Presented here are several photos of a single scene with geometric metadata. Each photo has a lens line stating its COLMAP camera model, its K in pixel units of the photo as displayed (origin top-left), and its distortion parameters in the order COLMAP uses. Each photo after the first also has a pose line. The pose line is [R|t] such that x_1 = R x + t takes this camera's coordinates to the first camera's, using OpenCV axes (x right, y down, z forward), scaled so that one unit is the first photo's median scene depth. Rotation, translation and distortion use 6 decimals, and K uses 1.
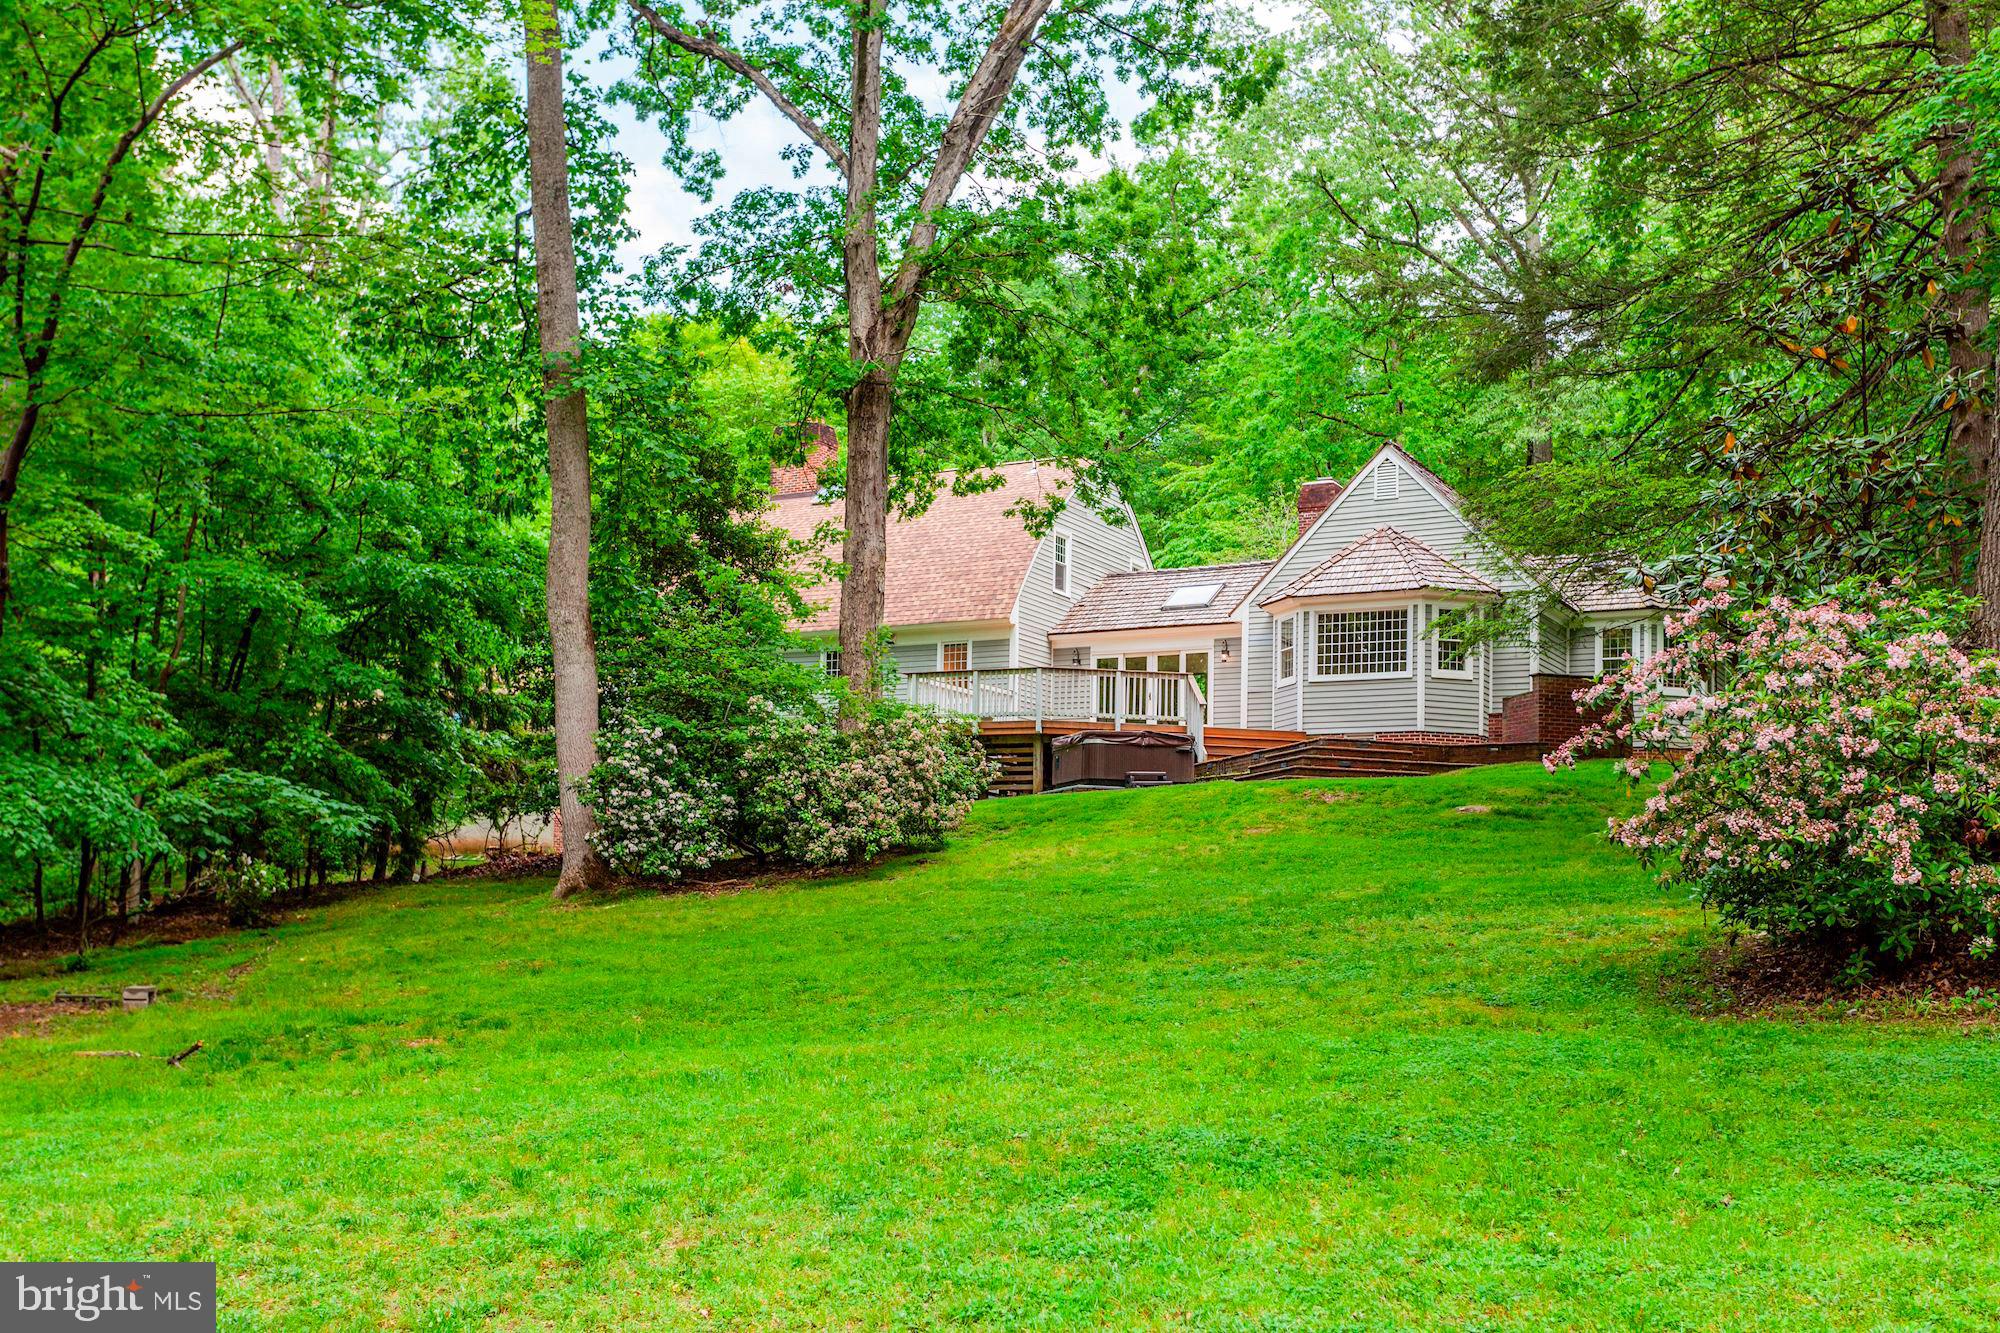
lens RADIAL K [[1902.5, 0, 1000.0], [0, 1902.5, 666.5], [0, 0, 1]] dist [-0.001070, -0.001485]
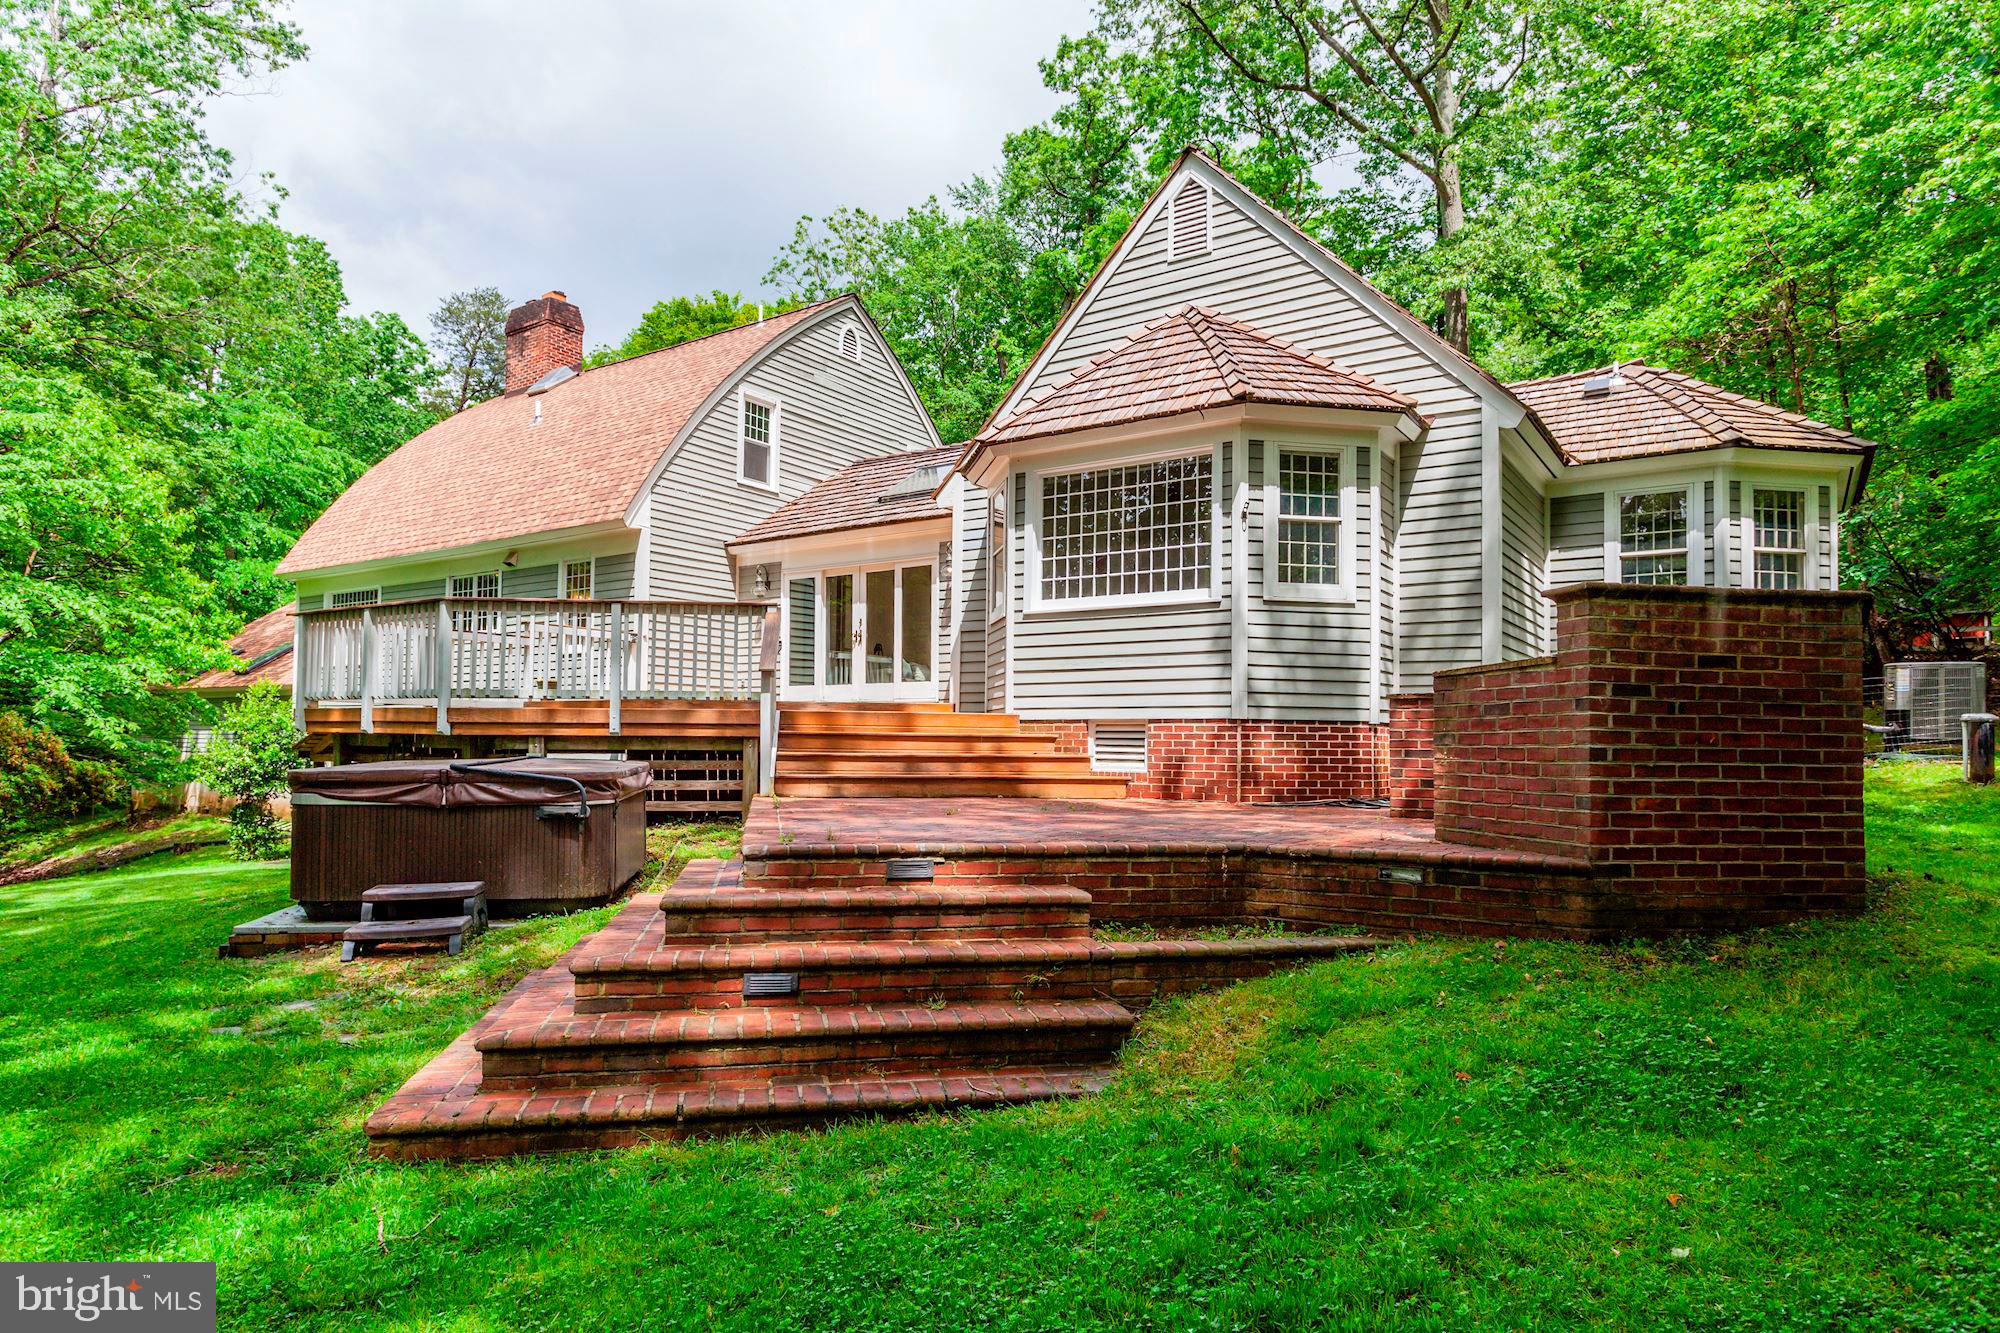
lens RADIAL K [[1132.5, 0, 993.5], [0, 1132.5, 660.0], [0, 0, 1]] dist [-0.038735, 0.022837]
pose [[0.995239, -0.020263, -0.095335, 0.182113], [0.026306, 0.997695, 0.062558, 0.001406], [0.093848, -0.064768, 0.993478, 0.701504]]
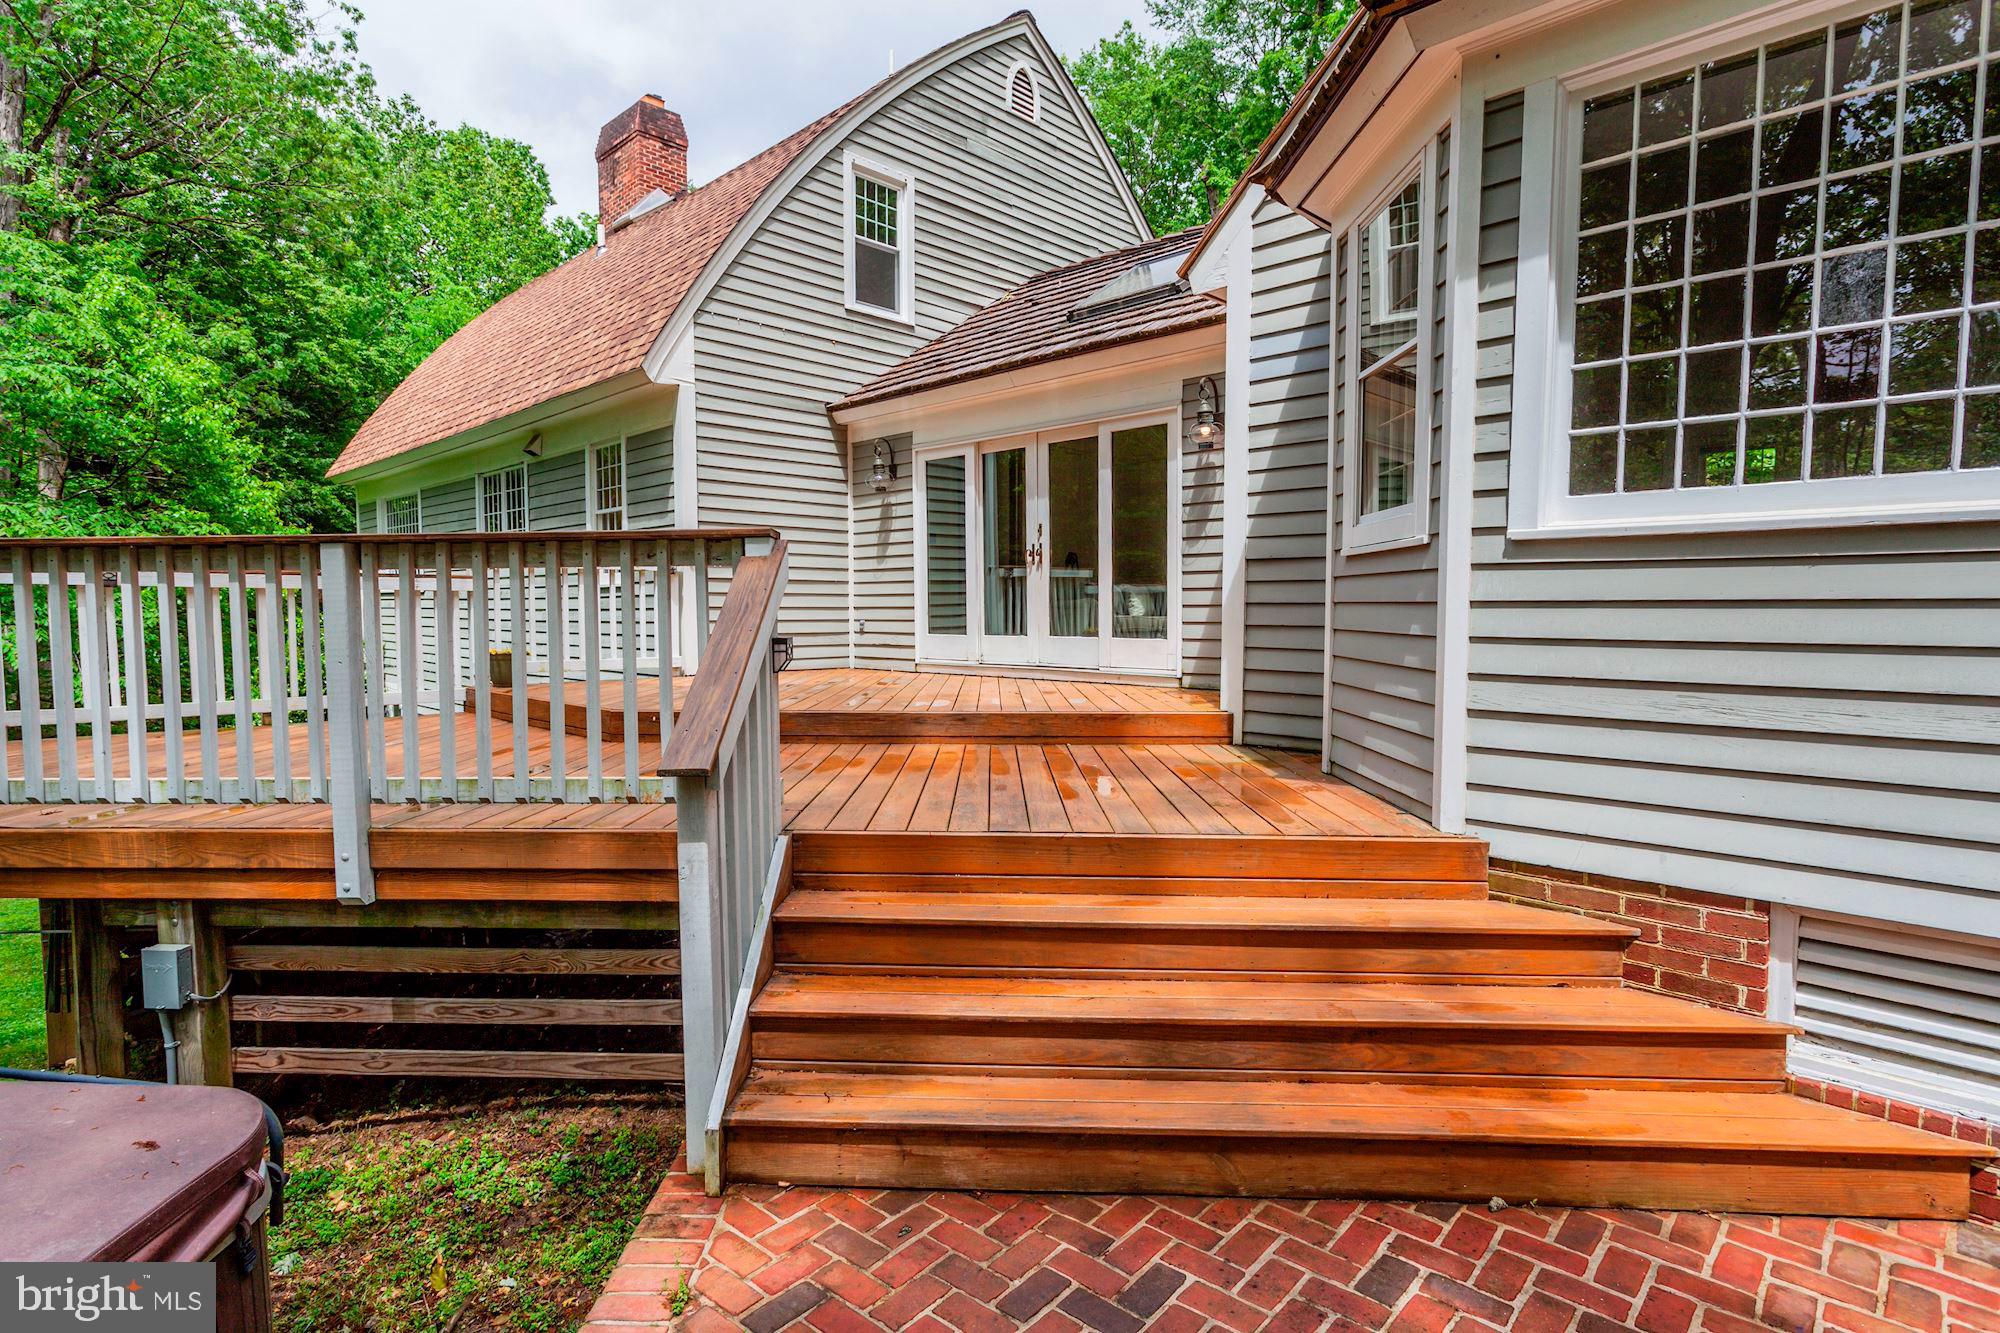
lens RADIAL K [[1031.4, 0, 965.2], [0, 1031.4, 650.6], [0, 0, 1]] dist [-0.004777, 0.000253]
pose [[0.954112, -0.008341, -0.299335, 0.143673], [0.060611, 0.984301, 0.165766, 0.000043], [0.293253, -0.176303, 0.939638, 0.900214]]
